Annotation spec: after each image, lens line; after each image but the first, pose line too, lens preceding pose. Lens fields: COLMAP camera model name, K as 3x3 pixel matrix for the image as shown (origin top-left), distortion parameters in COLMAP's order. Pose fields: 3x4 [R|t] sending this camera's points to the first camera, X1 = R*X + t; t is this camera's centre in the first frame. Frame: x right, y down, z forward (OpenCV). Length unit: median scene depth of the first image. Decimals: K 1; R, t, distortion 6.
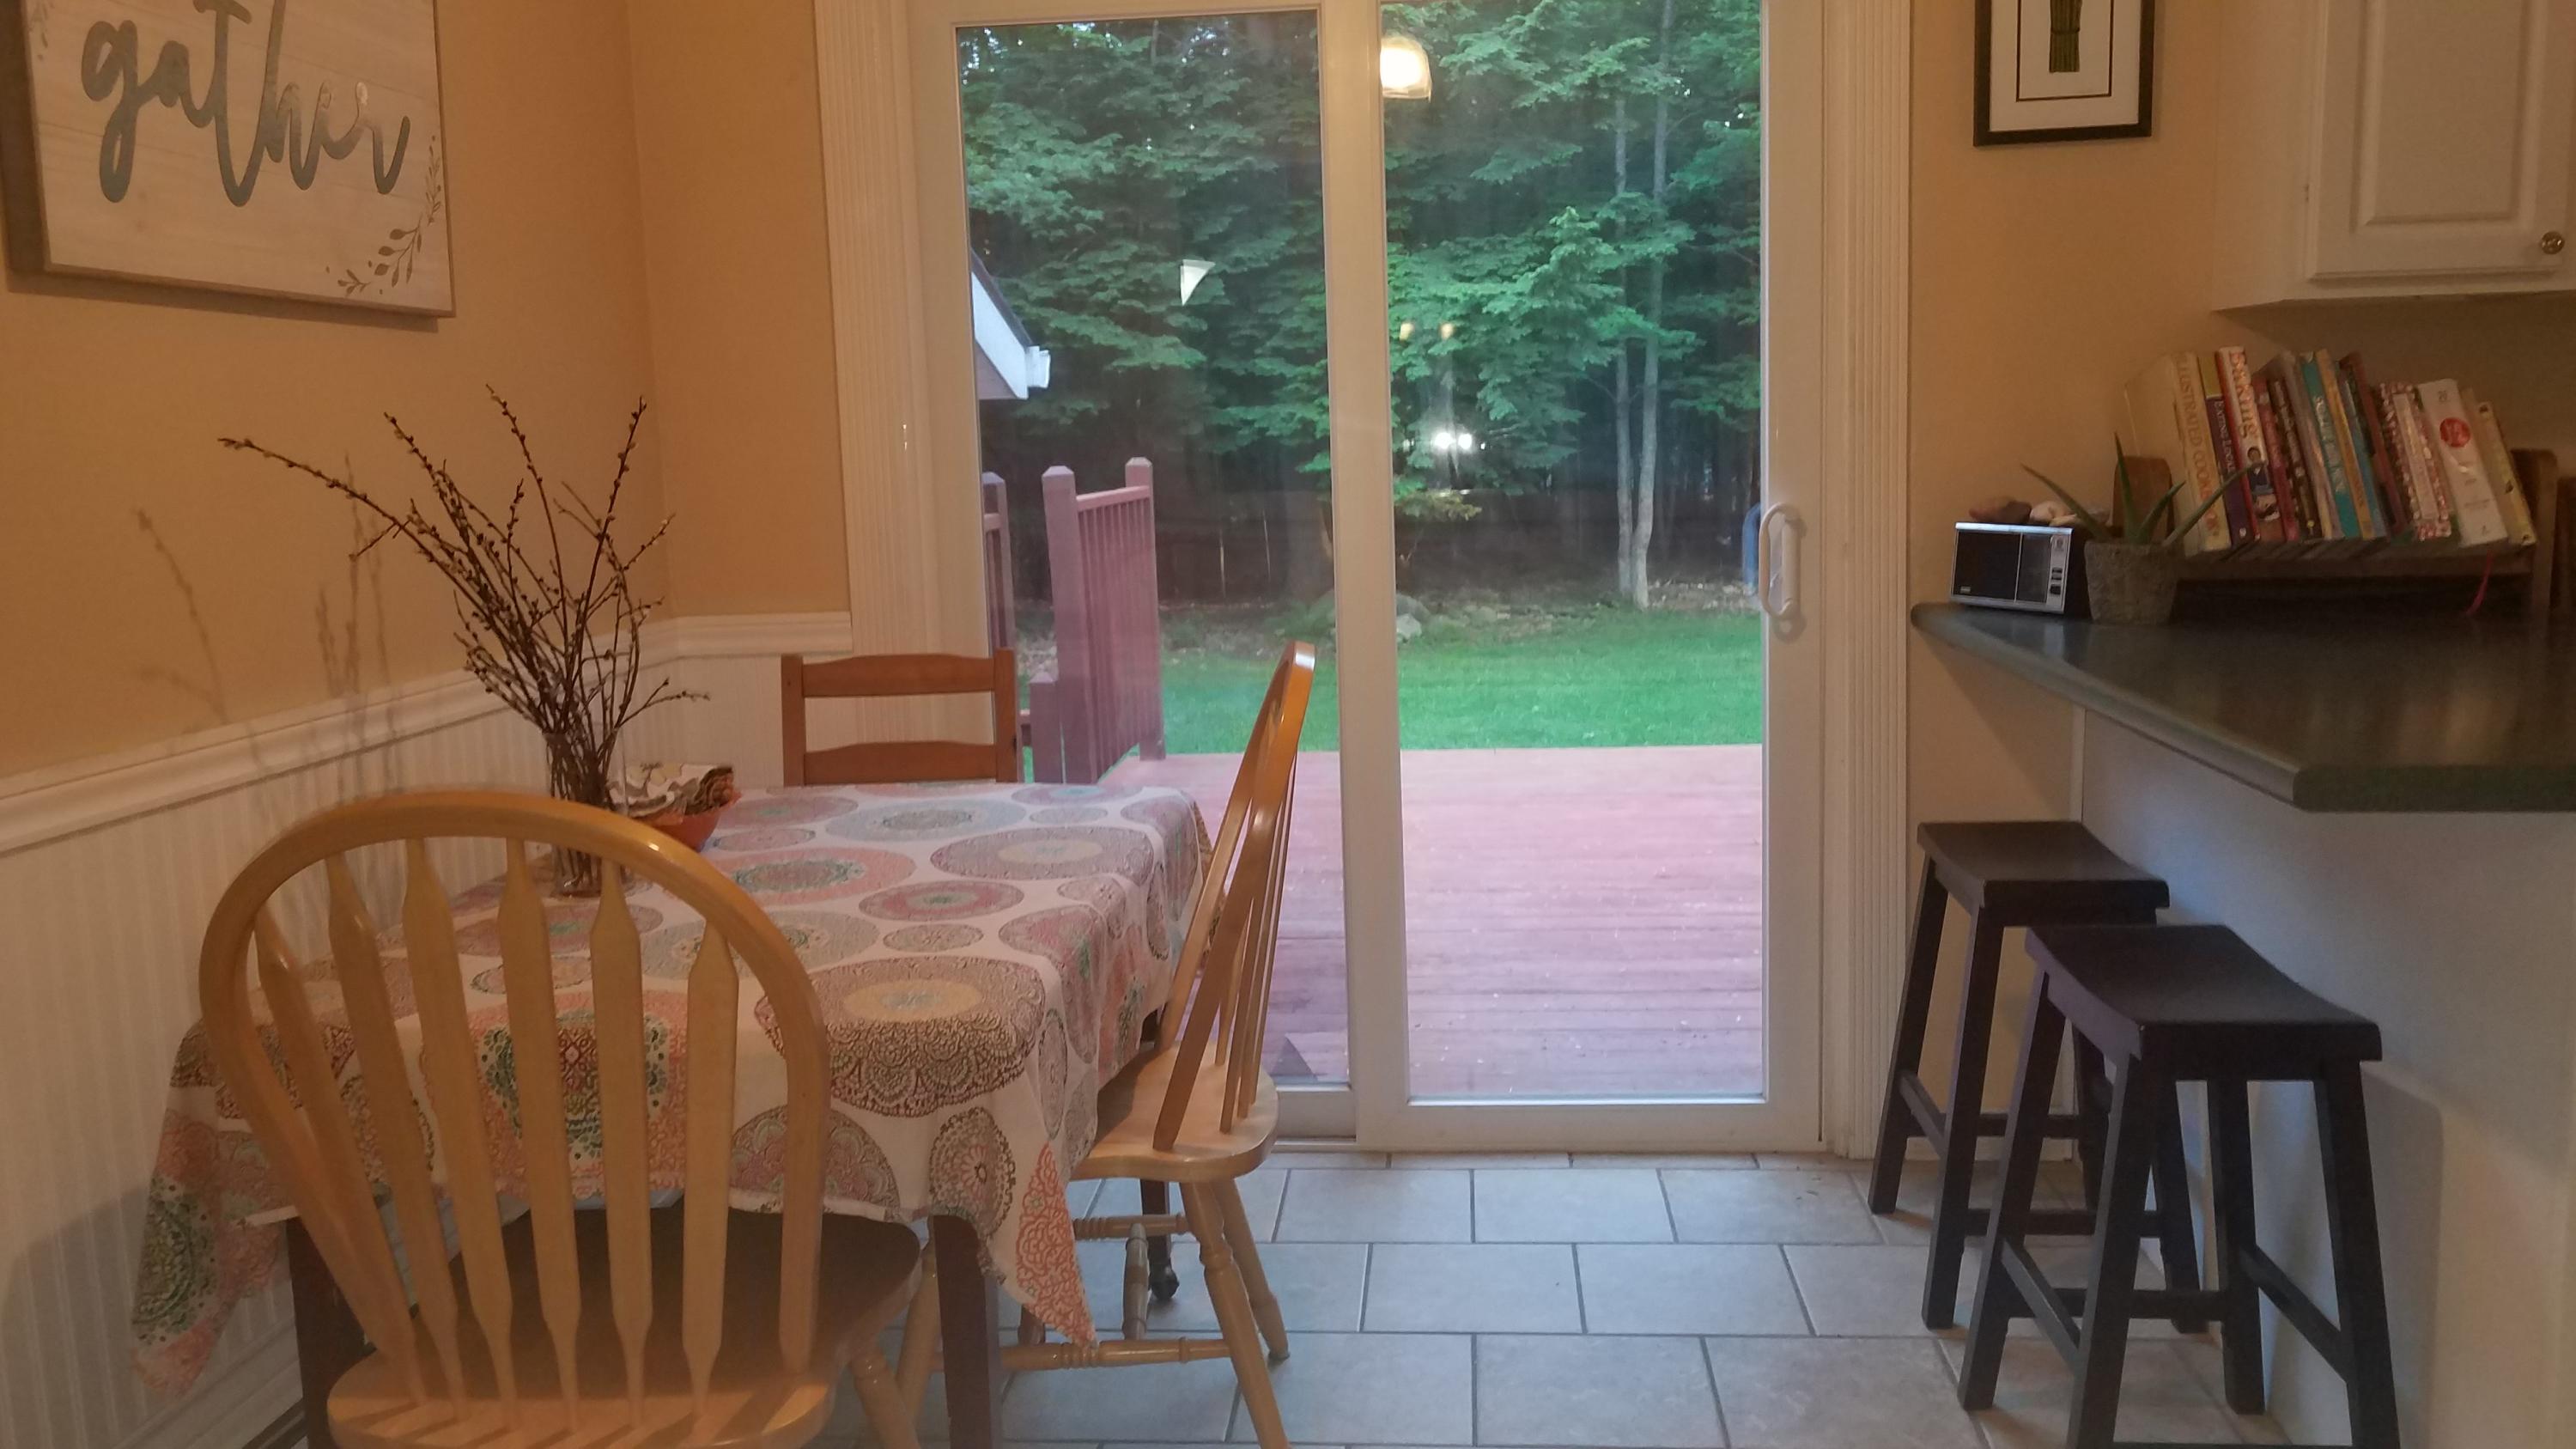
lens RADIAL K [[2026.7, 0, 1292.4], [0, 2026.7, 702.2], [0, 0, 1]] dist [-0.014678, 0.020539]
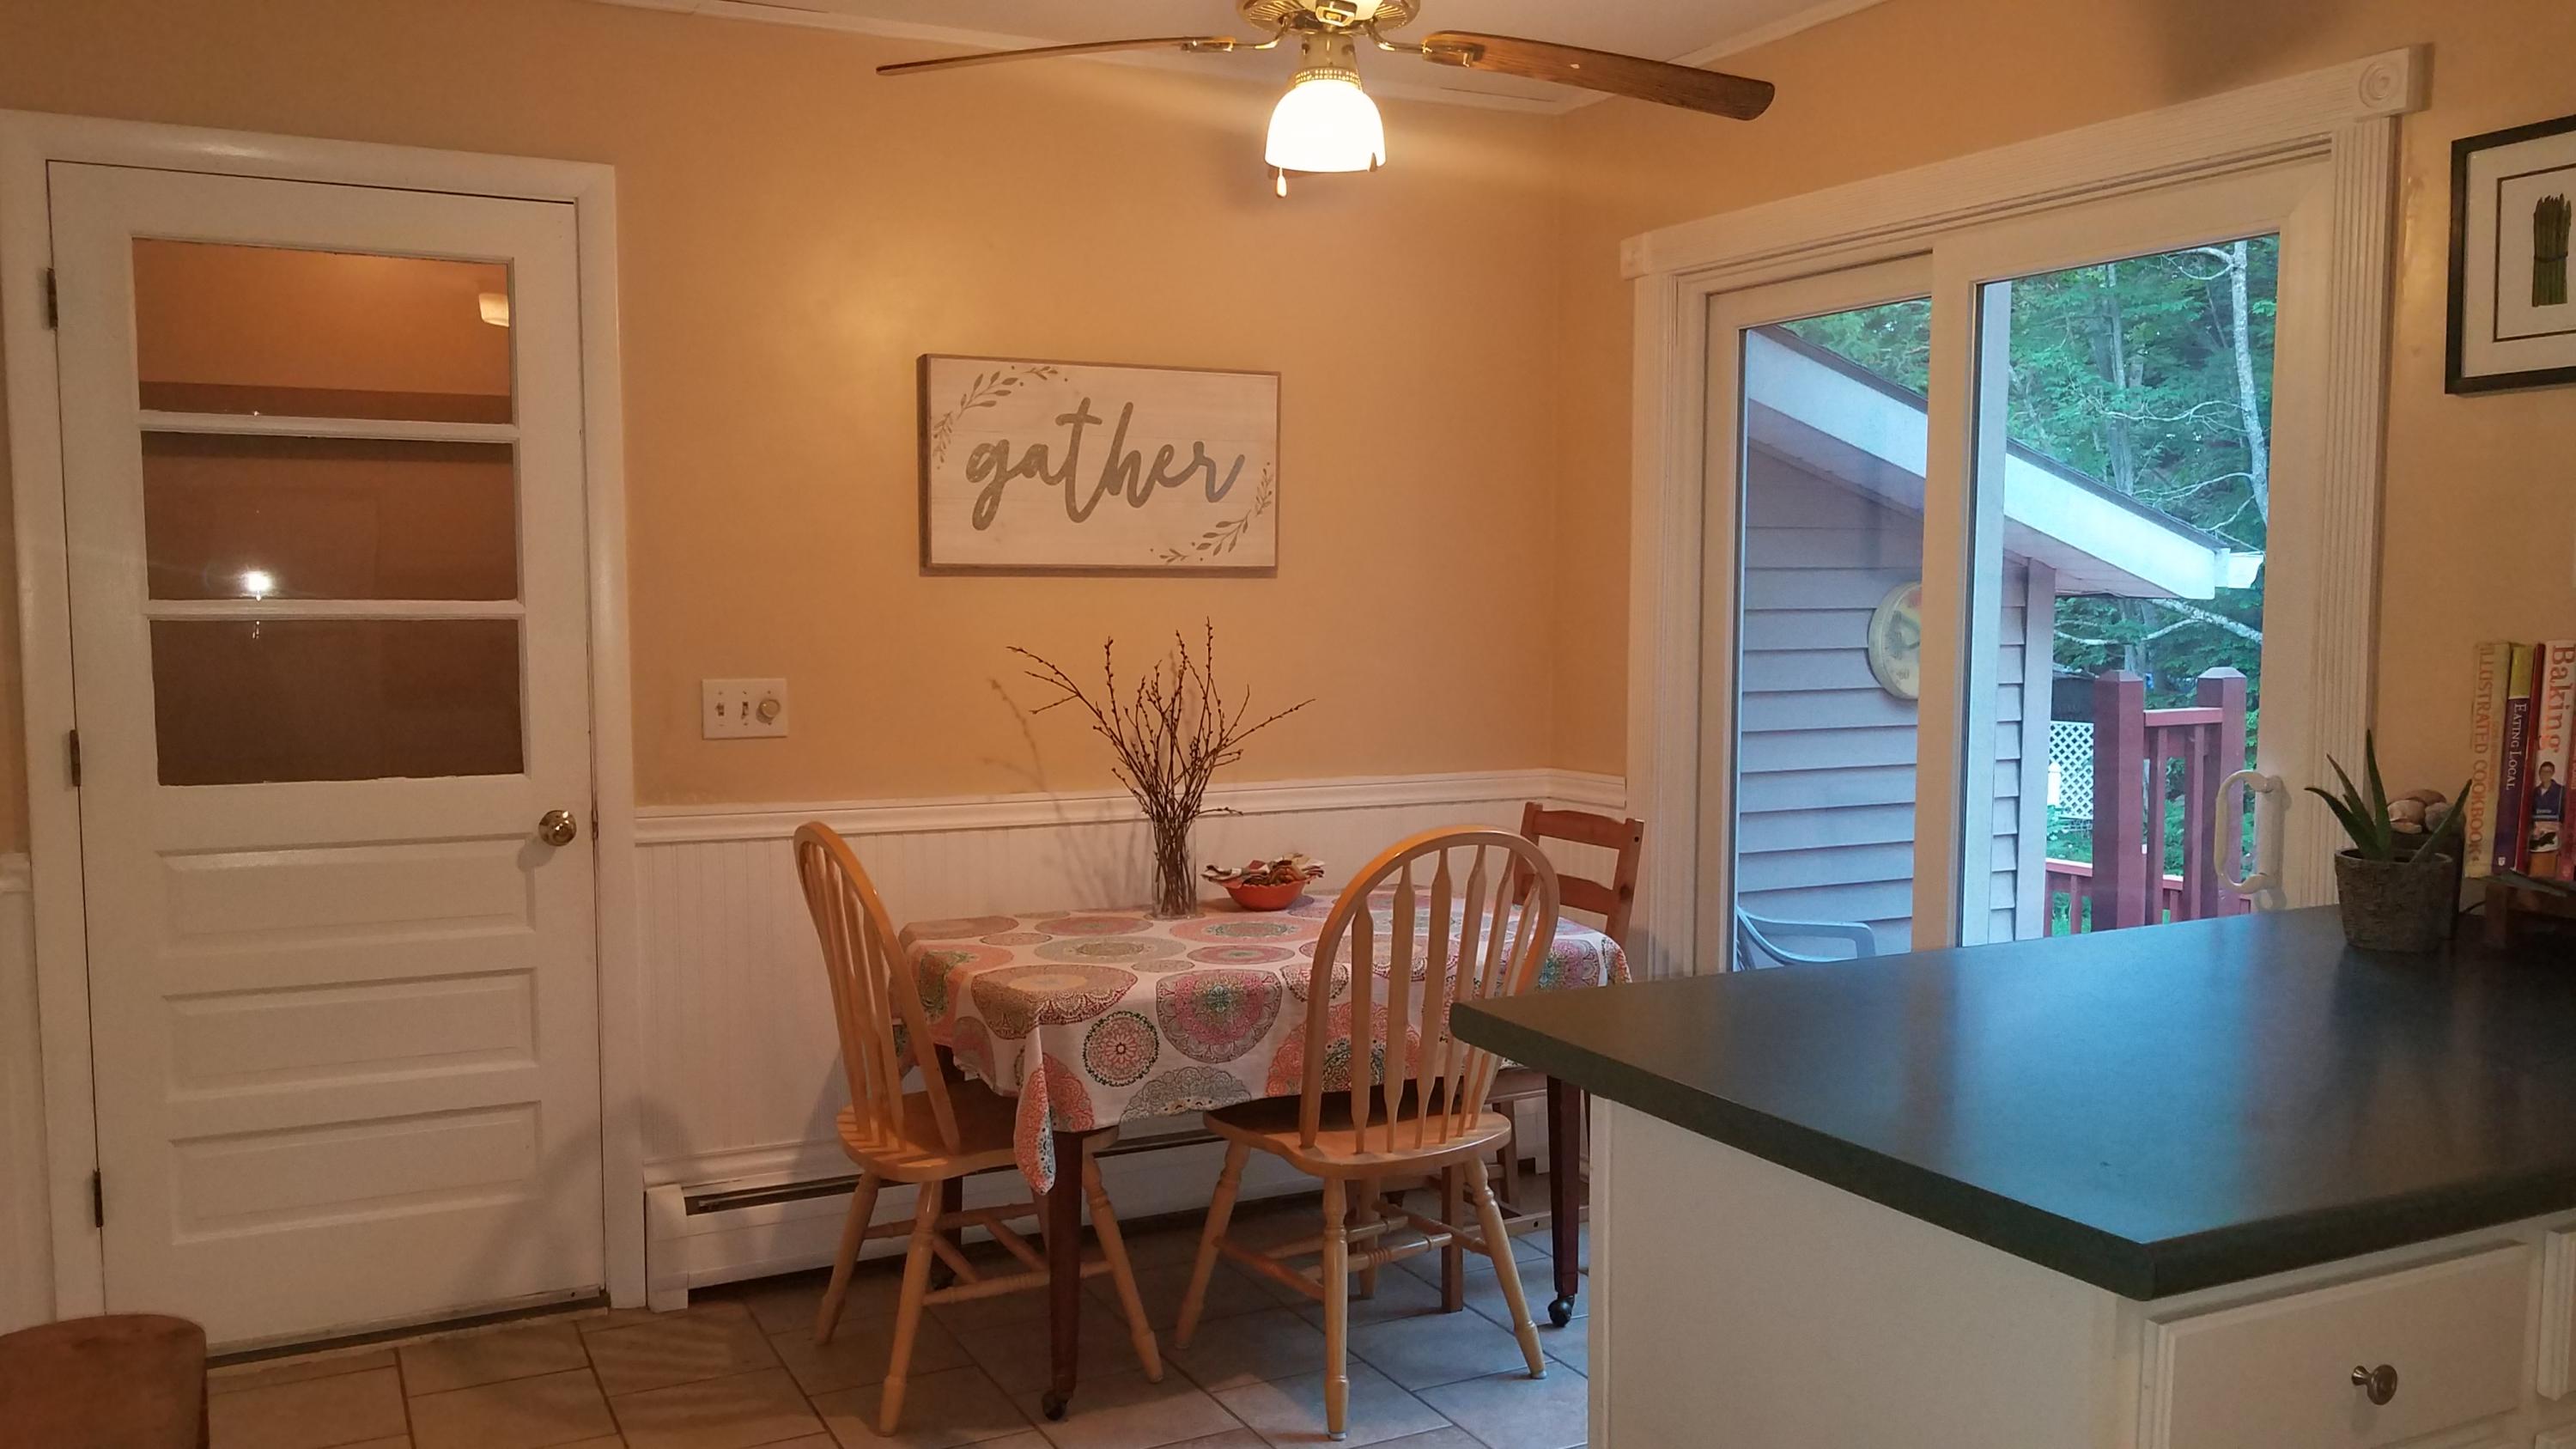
lens RADIAL K [[2026.7, 0, 1281.7], [0, 2026.7, 730.9], [0, 0, 1]] dist [-0.014678, 0.020539]
pose [[0.528879, 0.090133, -0.843898, 1.153483], [-0.128256, 0.991413, 0.025509, -0.119252], [0.838950, 0.094744, 0.535897, 0.153100]]
